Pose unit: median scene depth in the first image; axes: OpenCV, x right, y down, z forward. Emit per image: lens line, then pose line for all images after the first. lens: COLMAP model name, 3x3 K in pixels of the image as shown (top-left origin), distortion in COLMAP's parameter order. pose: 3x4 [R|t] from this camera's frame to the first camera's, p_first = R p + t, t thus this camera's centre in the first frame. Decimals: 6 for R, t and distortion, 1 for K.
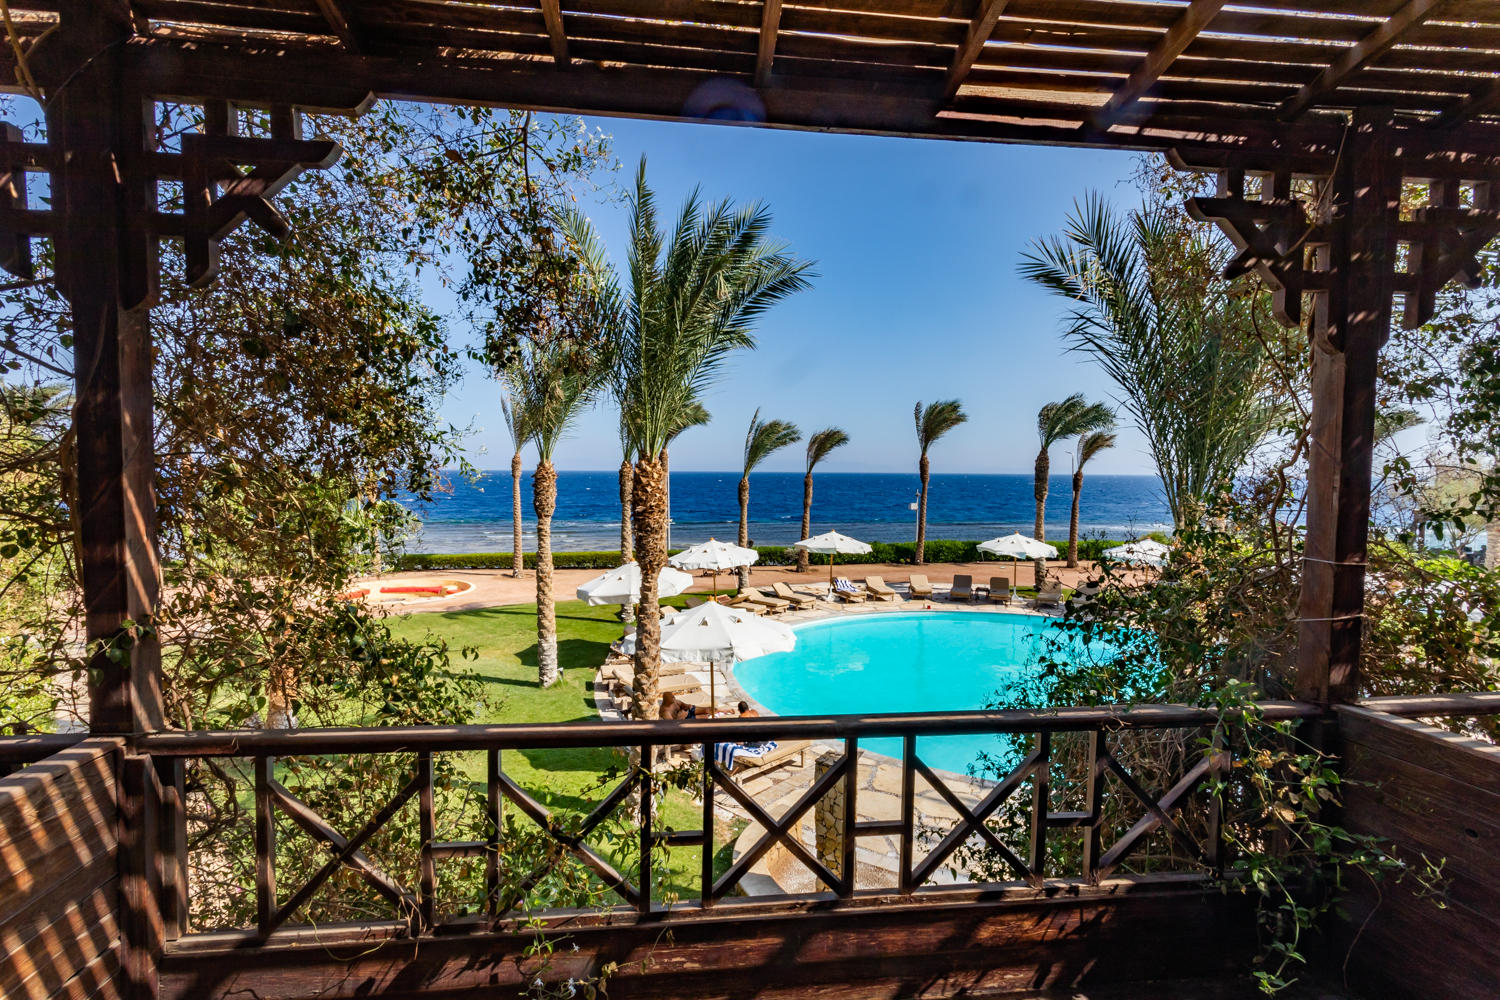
lens RADIAL K [[707.4, 0, 750.0], [0, 707.4, 500.0], [0, 0, 1]] dist [0.003748, 0.000871]
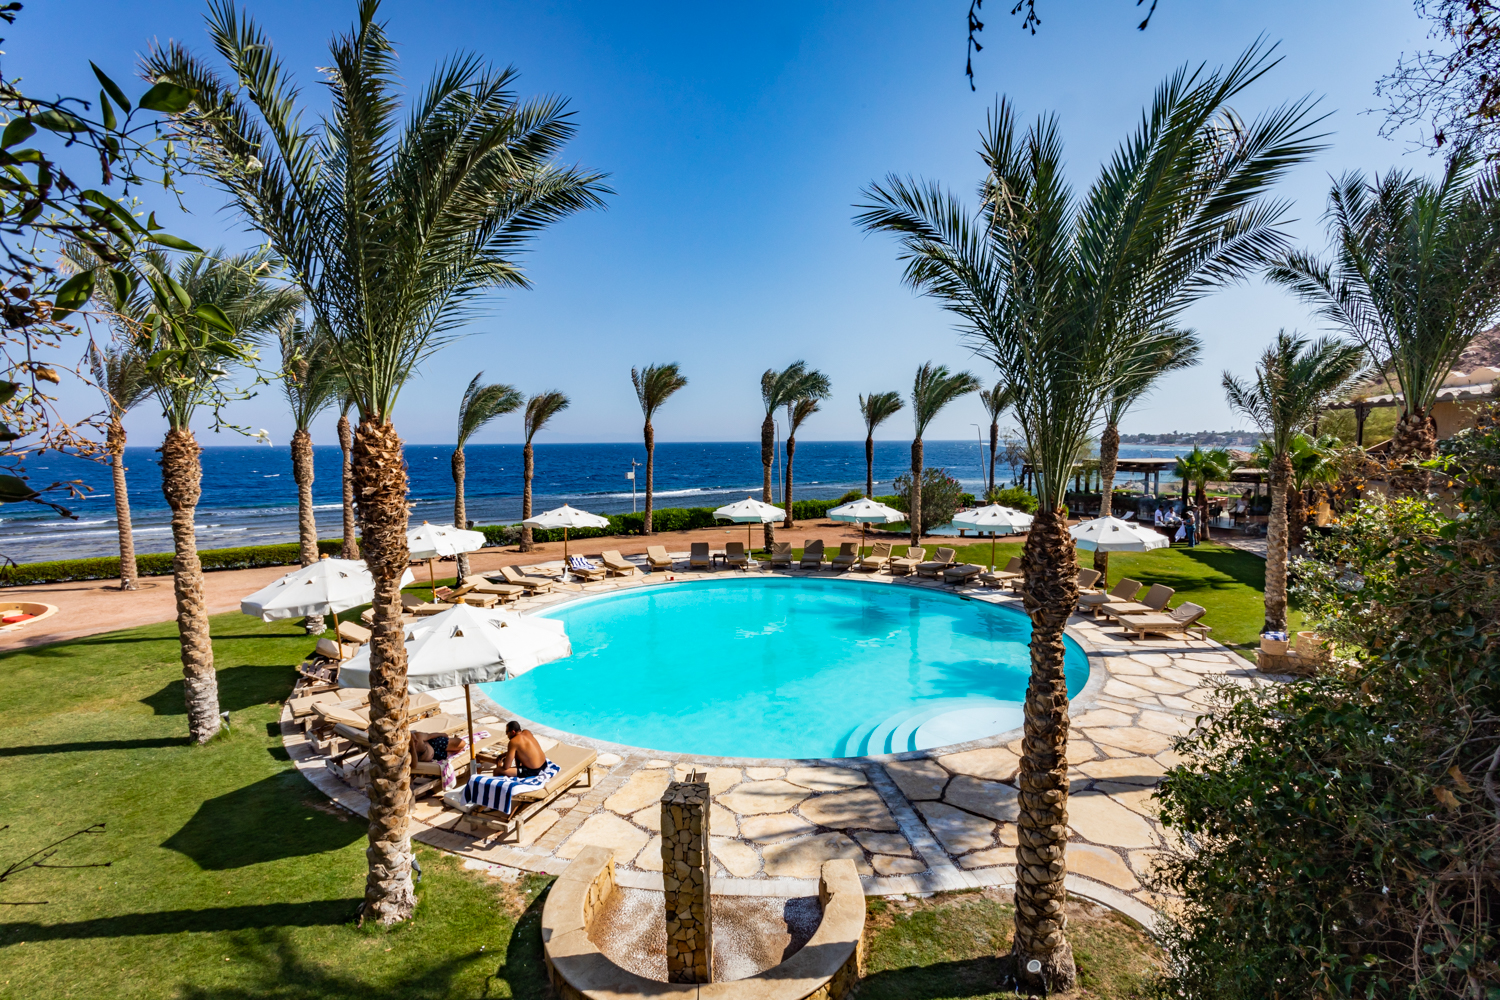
lens RADIAL K [[707.4, 0, 750.0], [0, 707.4, 500.0], [0, 0, 1]] dist [0.003748, 0.000871]
pose [[0.914520, -0.048772, 0.401591, -0.053395], [0.031546, 0.998281, 0.049401, -0.000770], [-0.403310, -0.032510, 0.914486, 0.113946]]
